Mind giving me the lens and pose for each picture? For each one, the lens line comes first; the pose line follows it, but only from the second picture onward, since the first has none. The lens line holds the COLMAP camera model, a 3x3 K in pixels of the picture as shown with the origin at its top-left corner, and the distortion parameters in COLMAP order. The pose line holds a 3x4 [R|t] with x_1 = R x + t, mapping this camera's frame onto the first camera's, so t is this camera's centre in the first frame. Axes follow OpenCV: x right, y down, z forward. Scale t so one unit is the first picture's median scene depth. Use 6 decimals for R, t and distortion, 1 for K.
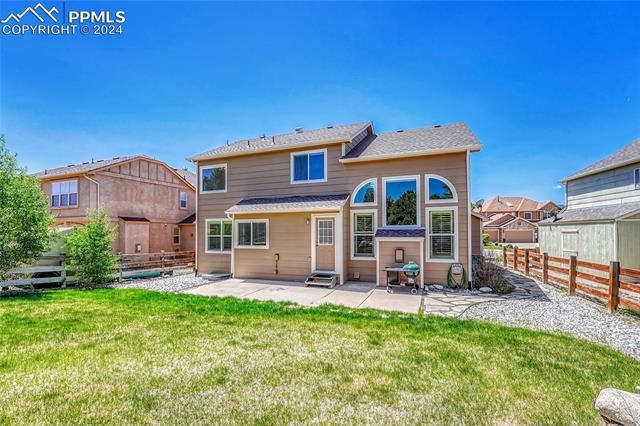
lens RADIAL K [[296.5, 0, 310.6], [0, 296.5, 231.5], [0, 0, 1]] dist [-0.016413, 0.000117]
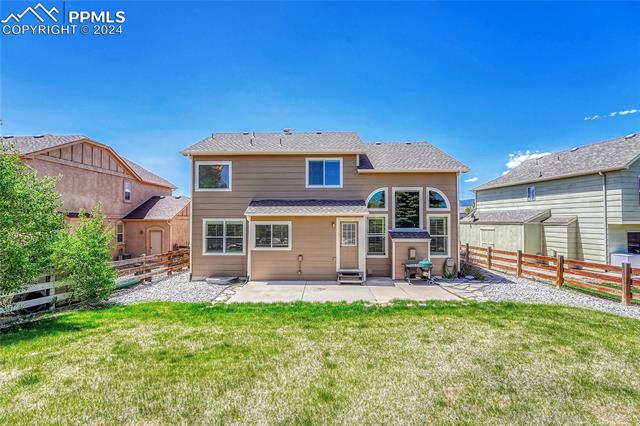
lens RADIAL K [[296.5, 0, 313.9], [0, 296.5, 217.5], [0, 0, 1]] dist [-0.016413, 0.000117]
pose [[0.931876, 0.006546, 0.362718, -0.457396], [-0.003487, 0.999953, -0.009087, -0.048513], [-0.362760, 0.007204, 0.931855, 0.011666]]
